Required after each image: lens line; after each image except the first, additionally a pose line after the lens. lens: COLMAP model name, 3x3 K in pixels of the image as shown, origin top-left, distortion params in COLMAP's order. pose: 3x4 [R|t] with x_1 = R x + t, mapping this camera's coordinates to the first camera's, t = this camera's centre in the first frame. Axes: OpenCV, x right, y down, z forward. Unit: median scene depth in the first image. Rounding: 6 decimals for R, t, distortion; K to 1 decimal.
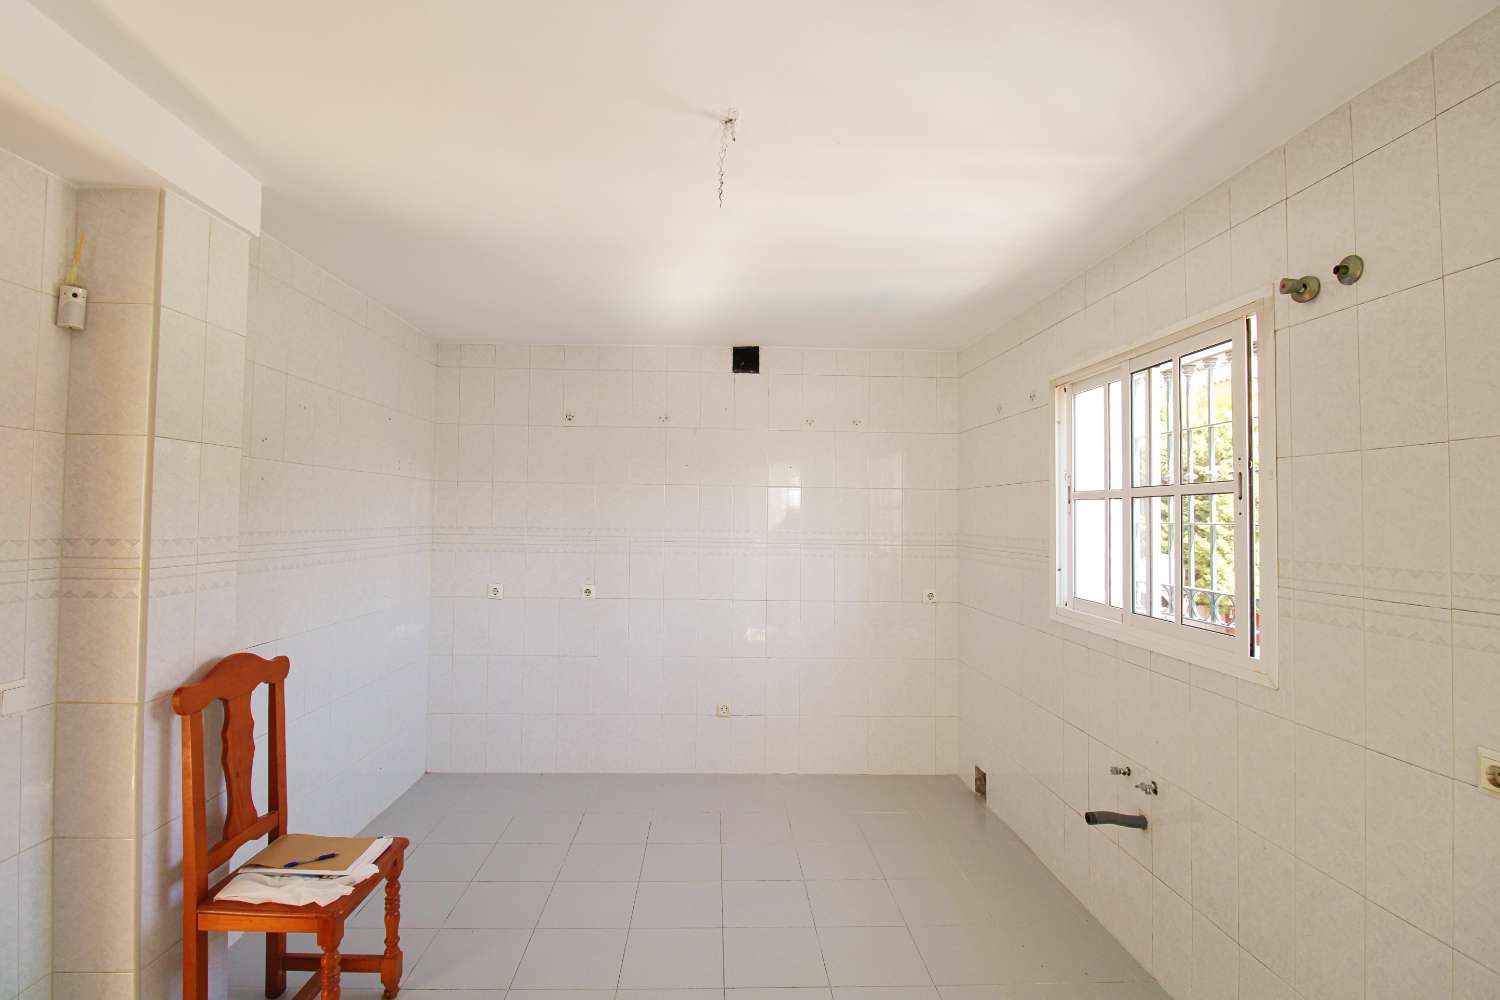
lens RADIAL K [[698.1, 0, 750.8], [0, 698.1, 489.7], [0, 0, 1]] dist [0.003499, -0.014645]
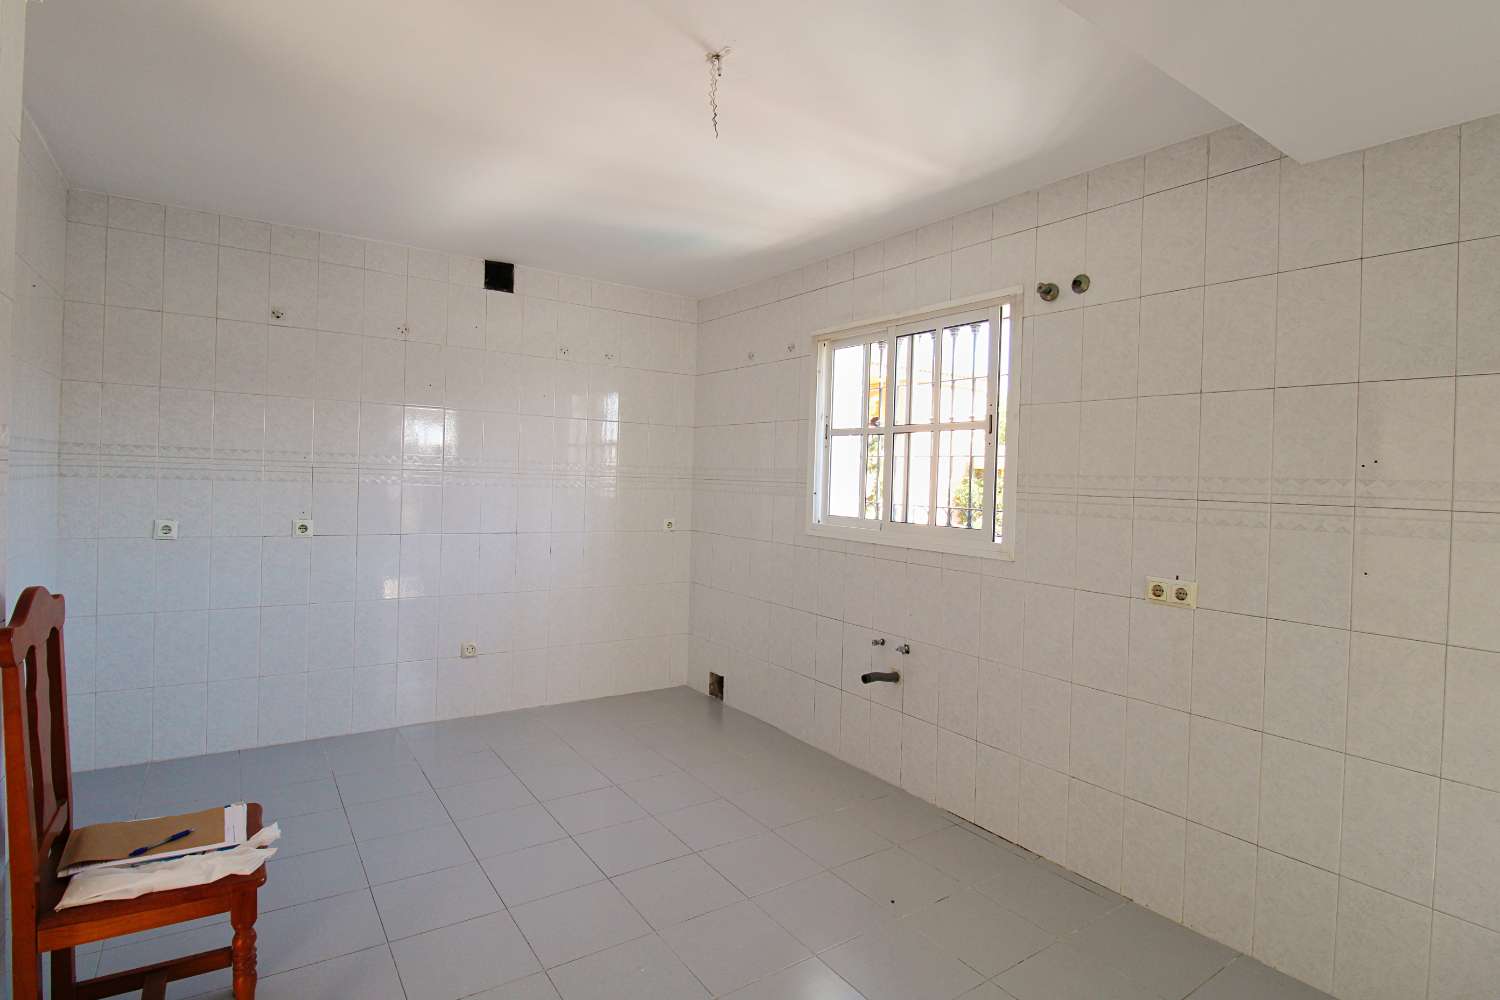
lens RADIAL K [[699.6, 0, 772.3], [0, 699.6, 472.3], [0, 0, 1]] dist [0.003333, -0.012270]
pose [[0.855367, 0.013310, 0.517851, -0.318370], [-0.040106, 0.998371, 0.040584, 0.039975], [-0.516467, -0.055483, 0.854508, 0.000639]]
